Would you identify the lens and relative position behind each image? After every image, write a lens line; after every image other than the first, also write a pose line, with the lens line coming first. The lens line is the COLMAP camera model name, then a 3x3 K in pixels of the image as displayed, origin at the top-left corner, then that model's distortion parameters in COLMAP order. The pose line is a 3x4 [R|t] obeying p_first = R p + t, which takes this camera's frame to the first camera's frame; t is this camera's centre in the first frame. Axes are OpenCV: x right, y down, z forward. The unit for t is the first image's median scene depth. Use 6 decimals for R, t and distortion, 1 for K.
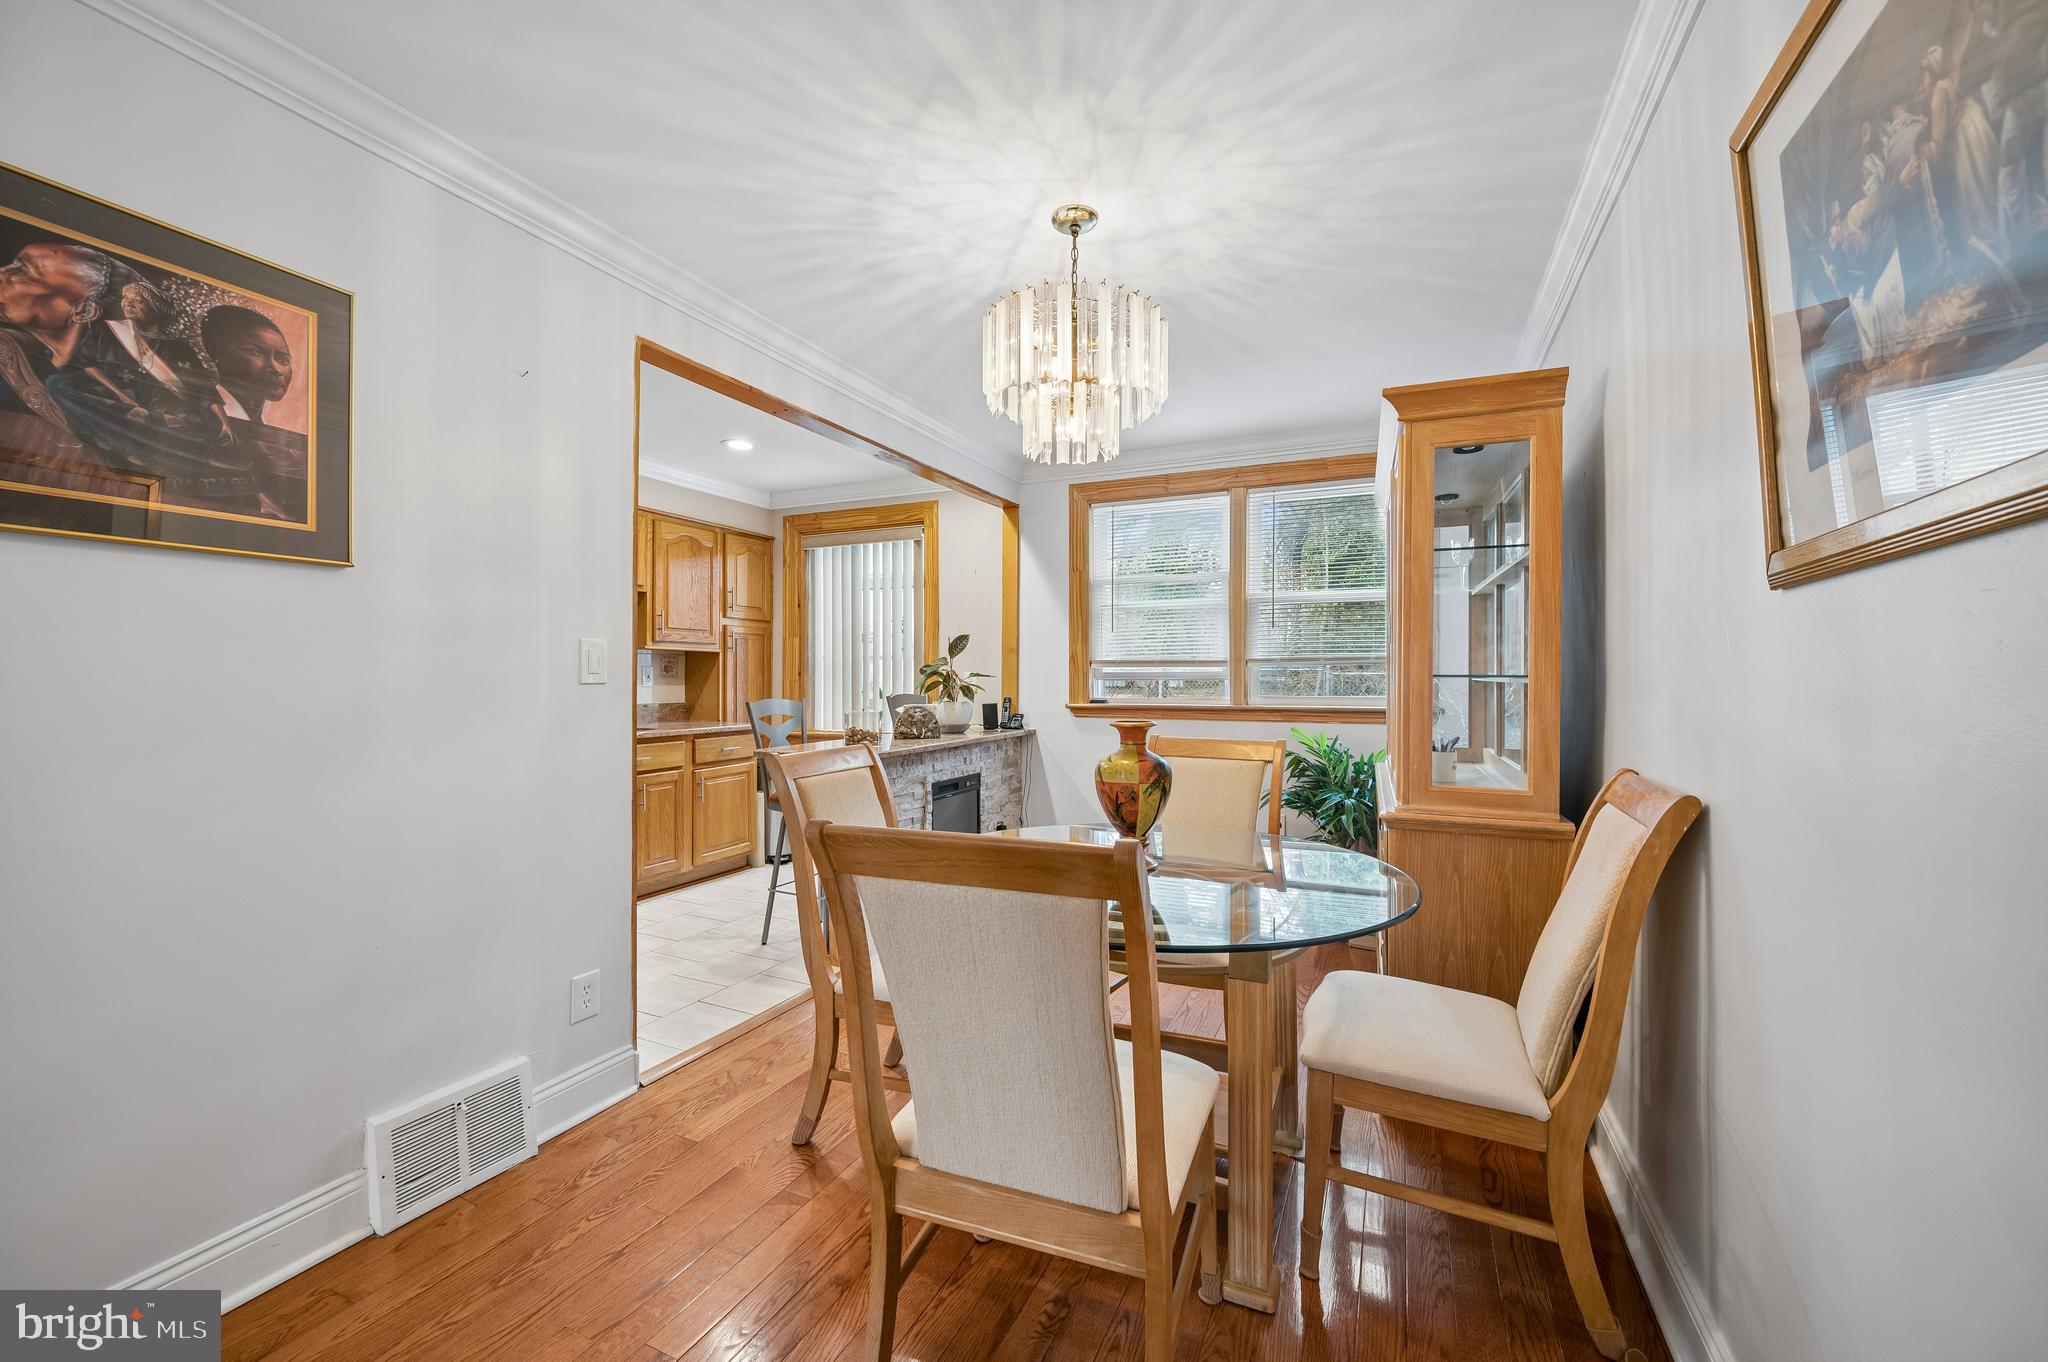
lens RADIAL K [[803.2, 0, 1033.5], [0, 803.2, 677.3], [0, 0, 1]] dist [0.001460, -0.000817]
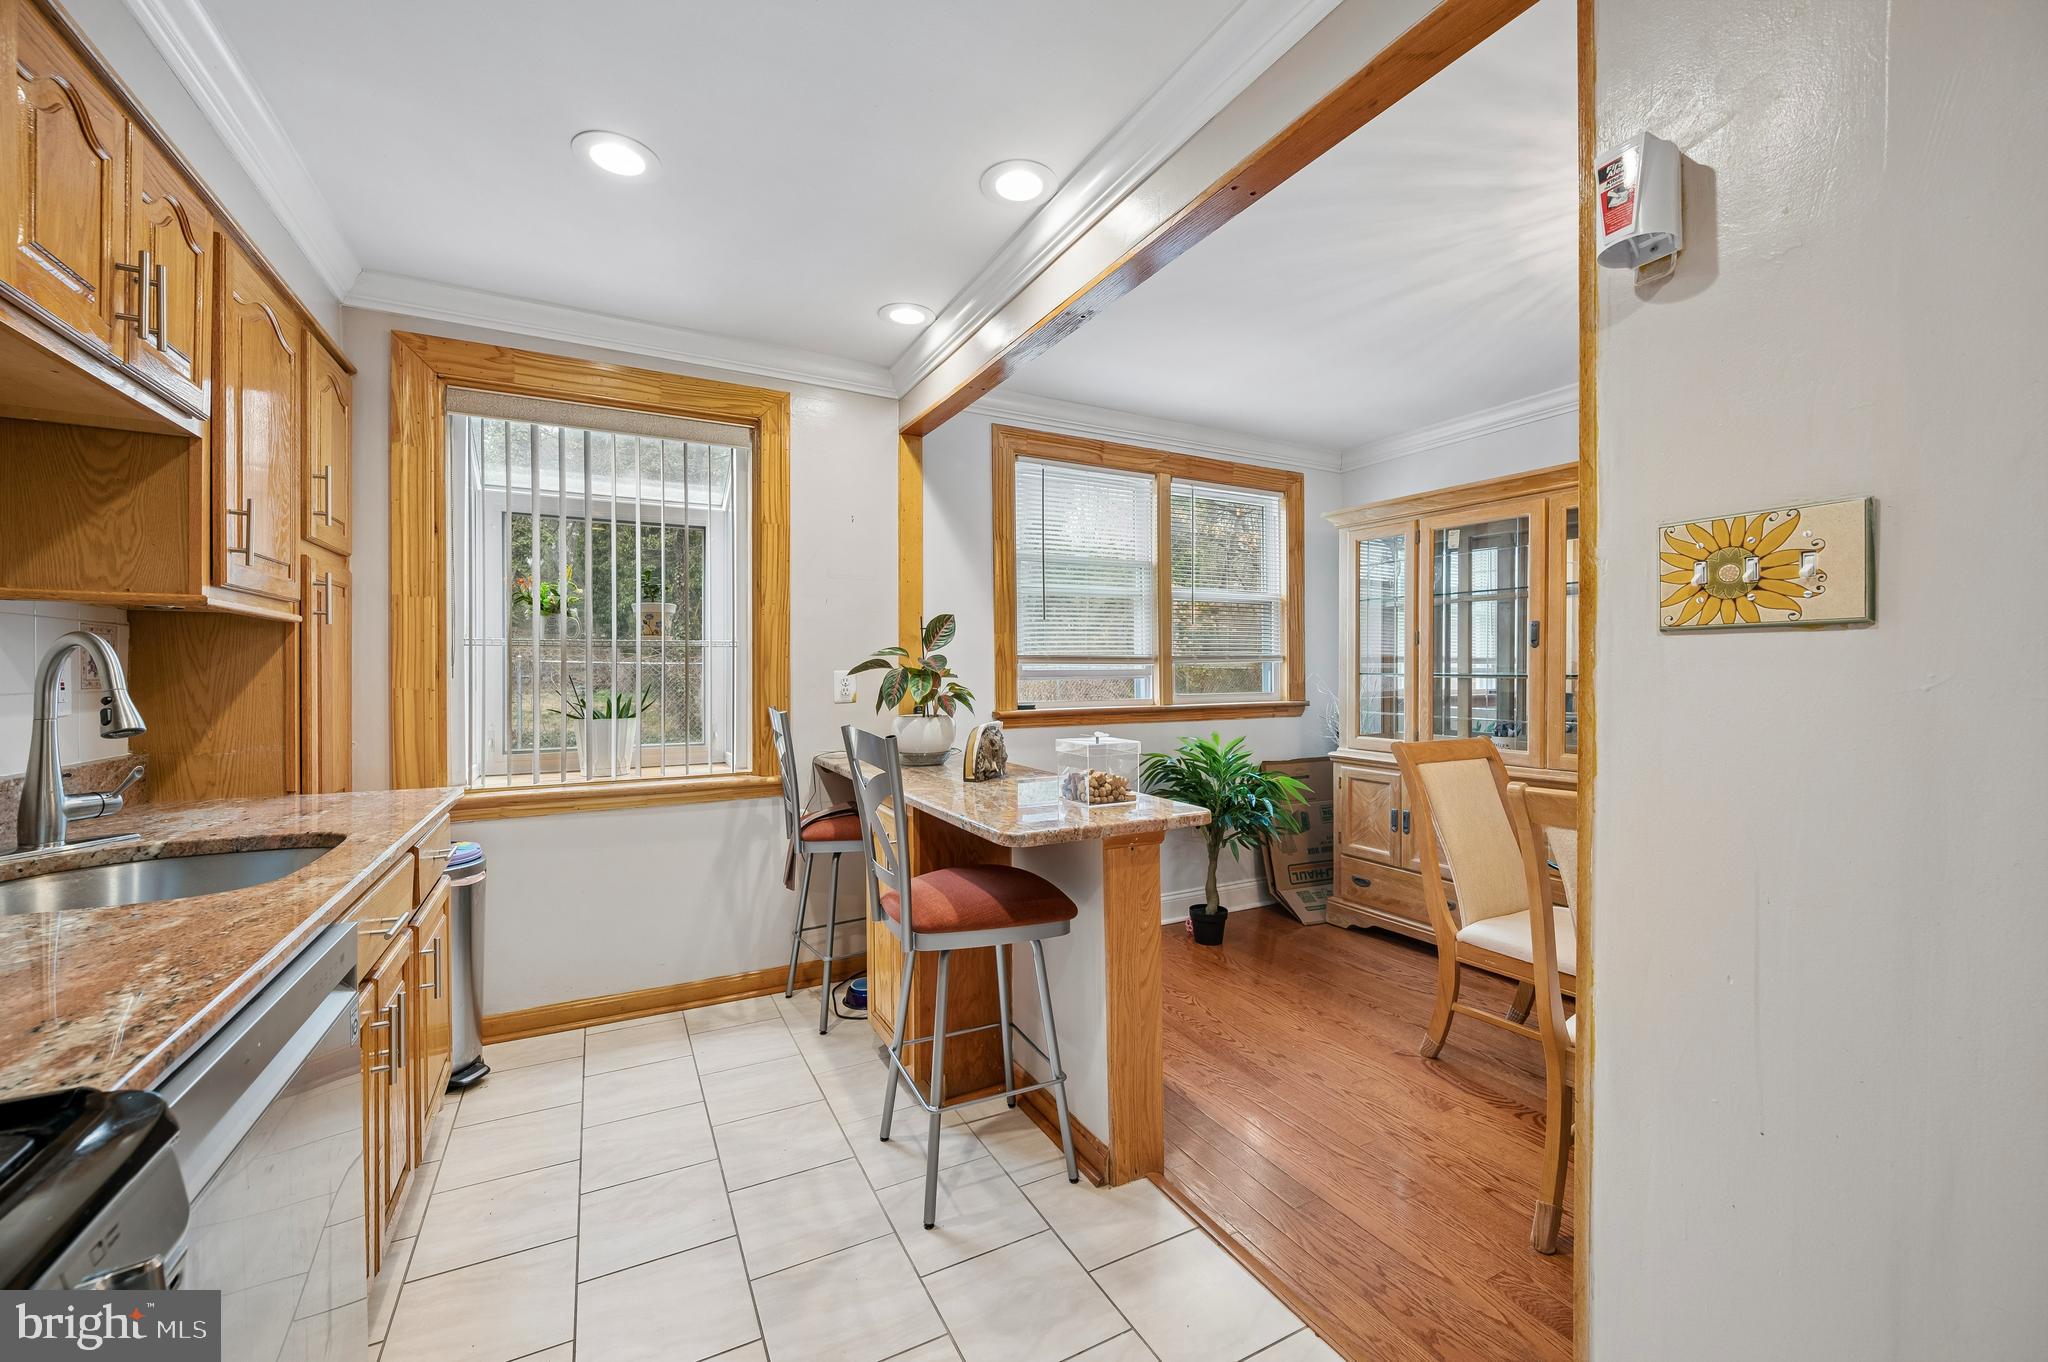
lens RADIAL K [[803.2, 0, 1023.8], [0, 803.2, 672.5], [0, 0, 1]] dist [0.001460, -0.000817]
pose [[0.603479, -0.005786, 0.797358, -0.585785], [0.002324, 0.999982, 0.005497, -0.008696], [-0.797375, -0.001465, 0.603482, 0.555603]]
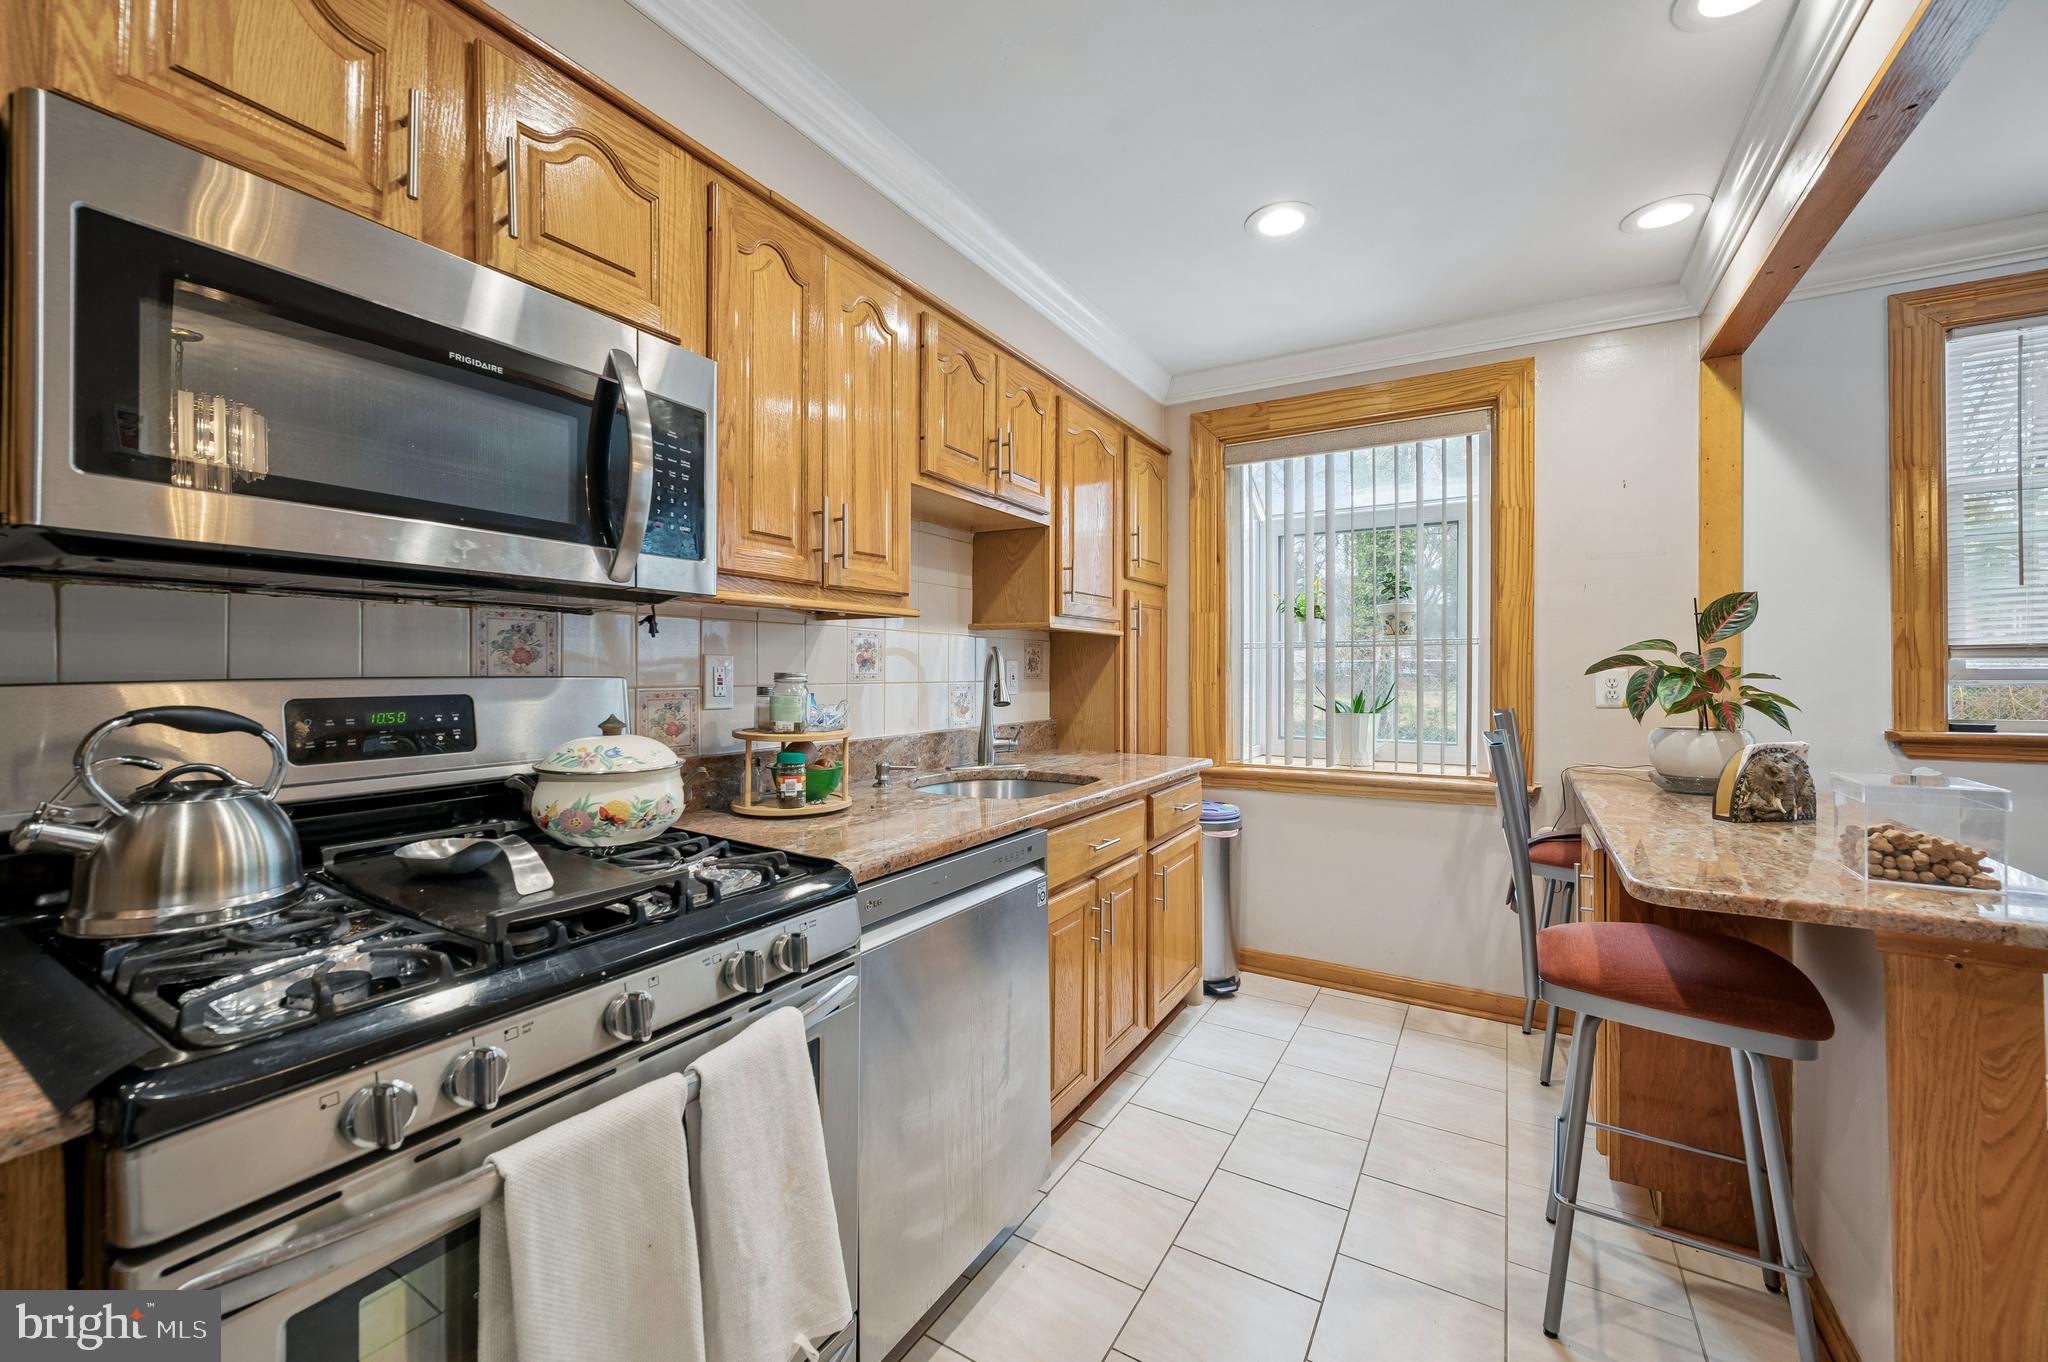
lens RADIAL K [[803.2, 0, 1035.1], [0, 803.2, 674.3], [0, 0, 1]] dist [0.001460, -0.000817]
pose [[0.995494, -0.001882, -0.094801, -0.473096], [0.002431, 0.999981, 0.005672, -0.007340], [0.094788, -0.005876, 0.995480, 0.480476]]
